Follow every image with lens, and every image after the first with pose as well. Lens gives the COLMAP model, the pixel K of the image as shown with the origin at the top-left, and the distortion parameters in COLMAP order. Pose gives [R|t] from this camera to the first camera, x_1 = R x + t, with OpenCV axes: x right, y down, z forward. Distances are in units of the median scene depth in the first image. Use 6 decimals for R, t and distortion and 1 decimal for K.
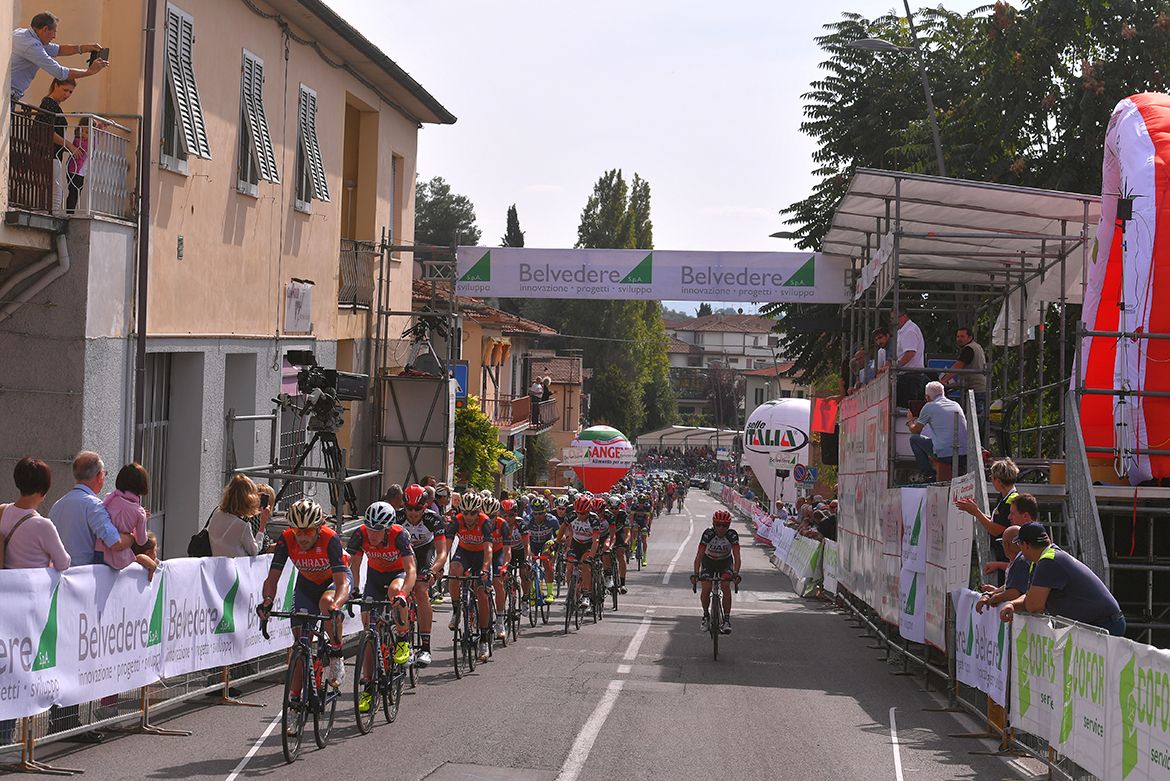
lens RADIAL K [[2368.5, 0, 585.0], [0, 2368.5, 390.5], [0, 0, 1]] dist [0.346306, 0.145145]
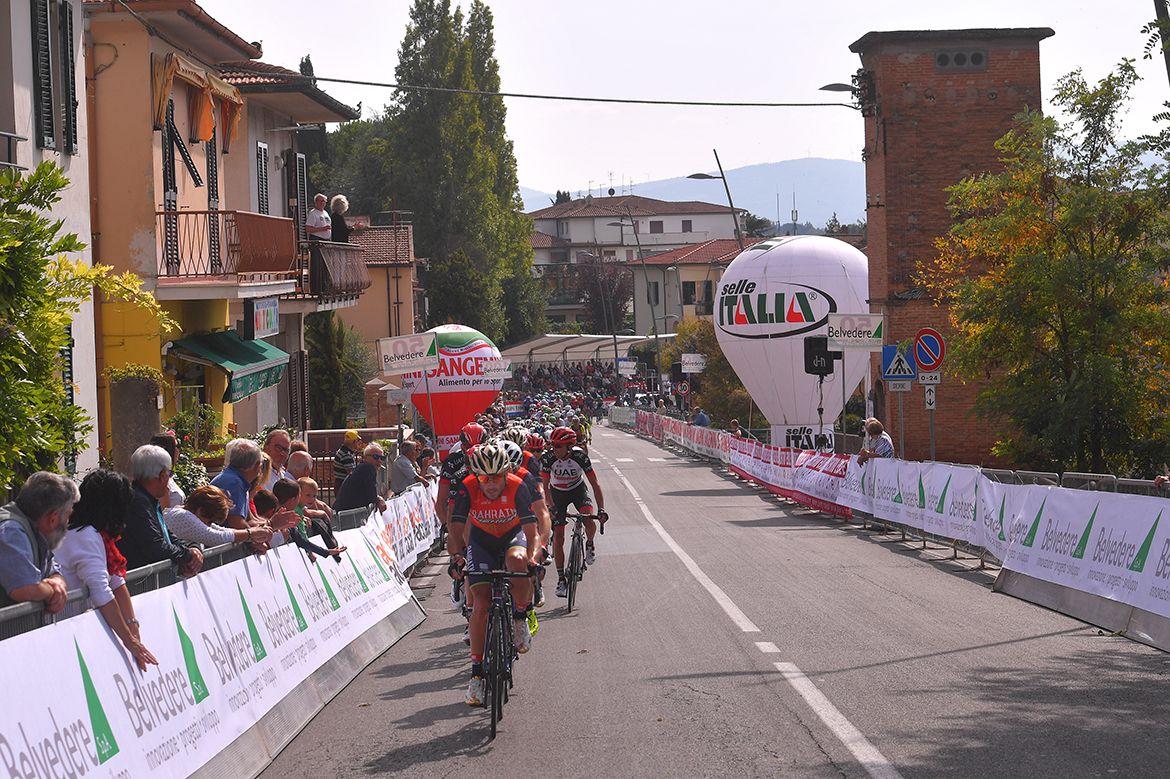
lens RADIAL K [[2368.5, 0, 585.0], [0, 2368.5, 389.5], [0, 0, 1]] dist [0.346306, 0.145145]
pose [[0.995689, -0.063052, 0.068023, -0.001172], [0.061371, 0.997762, 0.026531, 0.016704], [-0.069544, -0.022242, 0.997331, 0.359717]]
